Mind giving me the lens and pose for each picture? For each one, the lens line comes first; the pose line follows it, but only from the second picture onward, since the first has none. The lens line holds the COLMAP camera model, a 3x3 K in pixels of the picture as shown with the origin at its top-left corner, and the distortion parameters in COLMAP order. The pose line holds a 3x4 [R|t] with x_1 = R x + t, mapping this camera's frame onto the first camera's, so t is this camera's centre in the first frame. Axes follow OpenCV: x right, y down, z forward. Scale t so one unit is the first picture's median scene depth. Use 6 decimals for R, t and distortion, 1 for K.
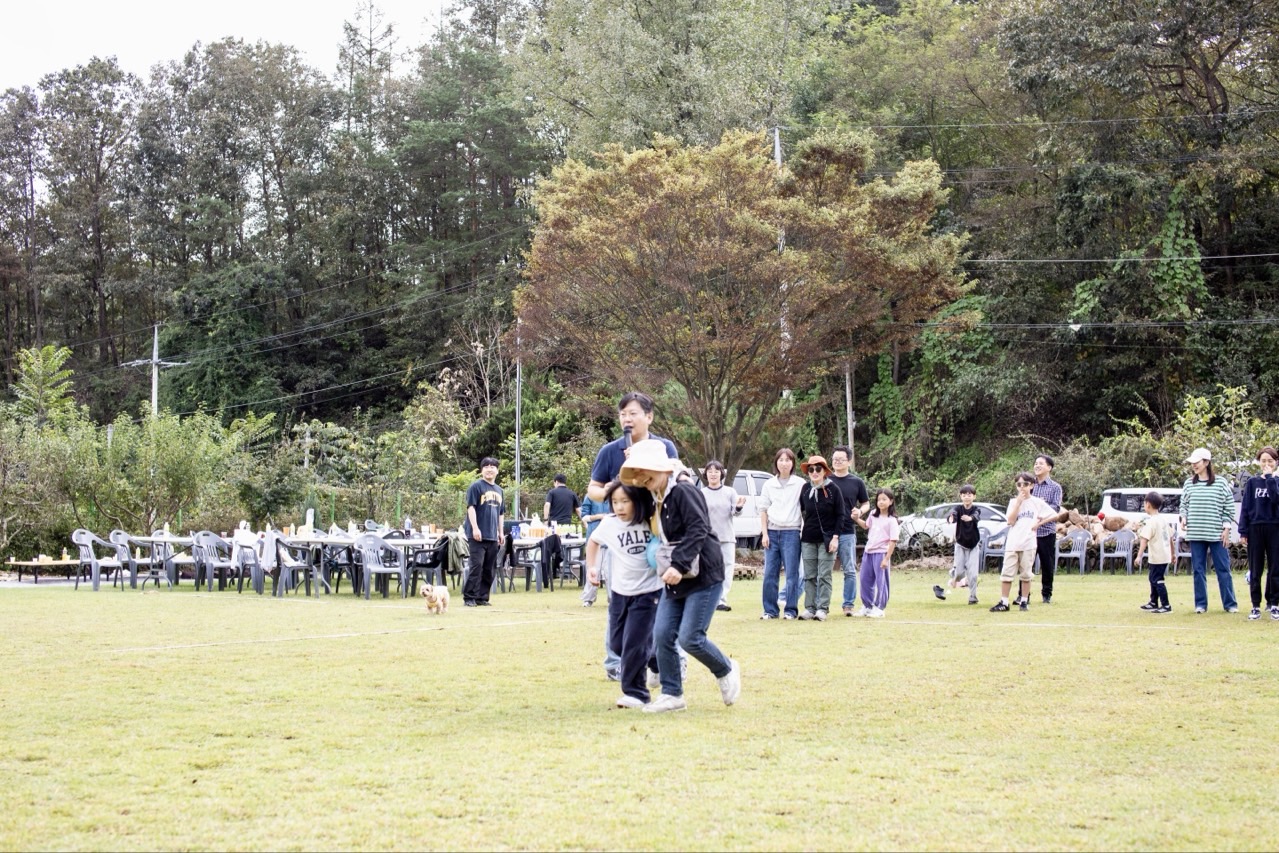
lens RADIAL K [[1719.2, 0, 634.1], [0, 1719.2, 419.9], [0, 0, 1]] dist [-0.150891, 0.331045]
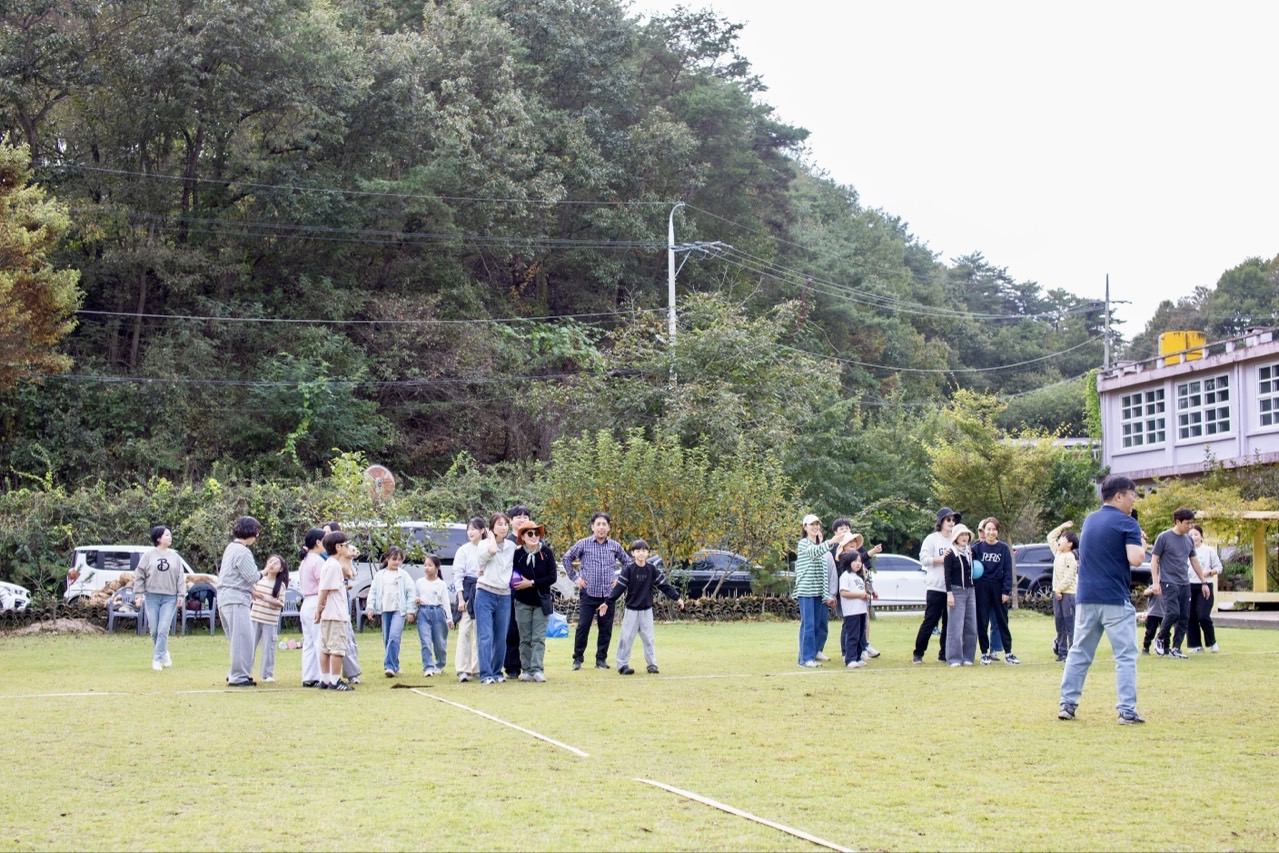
lens RADIAL K [[1757.3, 0, 635.7], [0, 1757.3, 406.0], [0, 0, 1]] dist [-0.131552, 0.314275]
pose [[0.625924, 0.070016, 0.776735, -0.266372], [-0.039779, 0.997532, -0.057863, 0.005538], [-0.778869, 0.005320, 0.627164, 0.129001]]
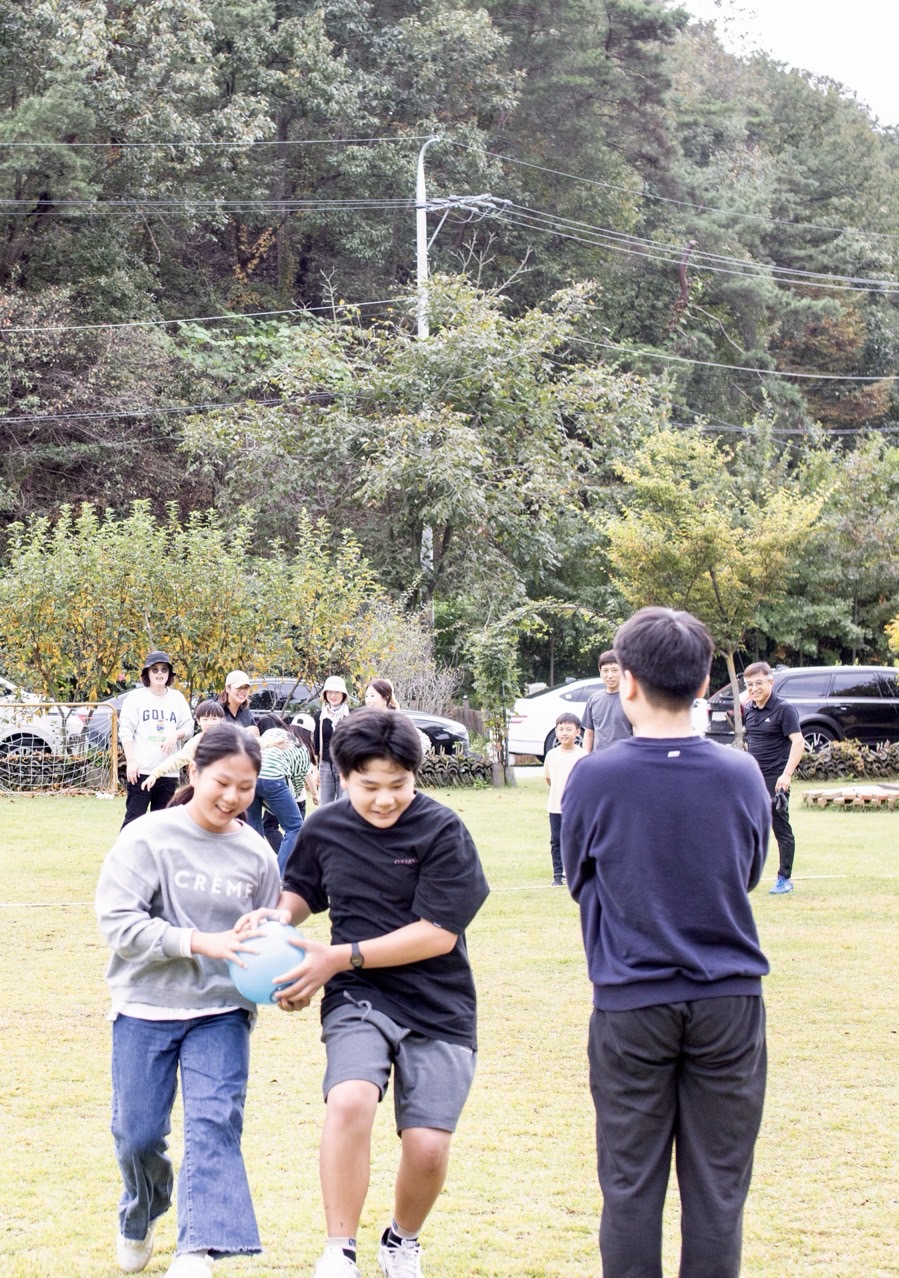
lens RADIAL K [[2577.3, 0, 155.6], [0, 2577.3, 638.4], [0, 0, 1]] dist [-0.137439, 0.264418]
pose [[0.758078, 0.002817, 0.652158, -0.158681], [-0.031220, 0.999001, 0.031975, -0.013133], [-0.651416, -0.044600, 0.757409, 0.033689]]
